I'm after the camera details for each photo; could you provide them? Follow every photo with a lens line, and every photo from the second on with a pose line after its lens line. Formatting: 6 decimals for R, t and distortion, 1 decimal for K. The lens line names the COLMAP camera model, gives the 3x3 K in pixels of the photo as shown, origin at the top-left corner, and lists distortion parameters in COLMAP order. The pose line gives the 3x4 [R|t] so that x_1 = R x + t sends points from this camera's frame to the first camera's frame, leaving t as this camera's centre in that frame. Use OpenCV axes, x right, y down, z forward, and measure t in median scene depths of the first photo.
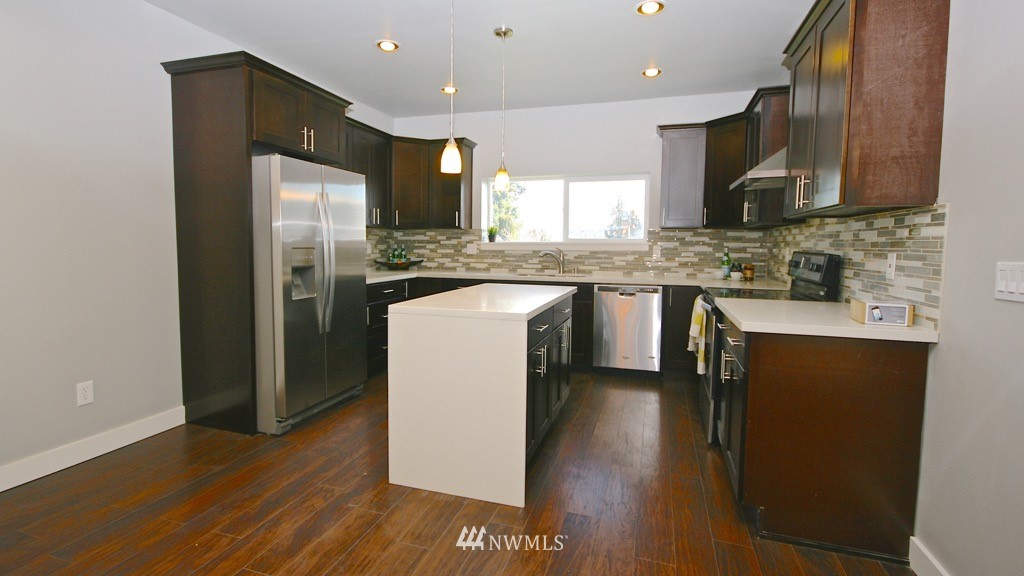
lens RADIAL K [[483.8, 0, 508.5], [0, 483.8, 279.0], [0, 0, 1]] dist [0.002920, 0.000409]
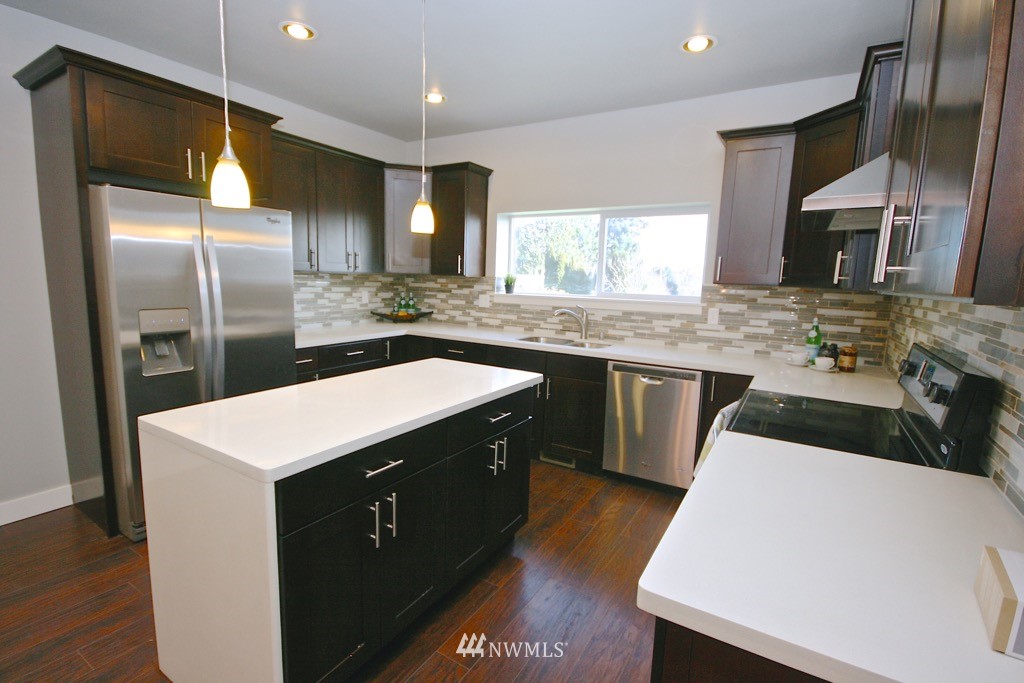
lens RADIAL K [[479.3, 0, 511.7], [0, 479.3, 348.6], [0, 0, 1]] dist [0.001986, -0.001162]
pose [[0.970510, 0.056989, -0.234229, 0.187784], [-0.040148, 0.996295, 0.076056, -0.051636], [0.237696, -0.064409, 0.969202, 0.245502]]
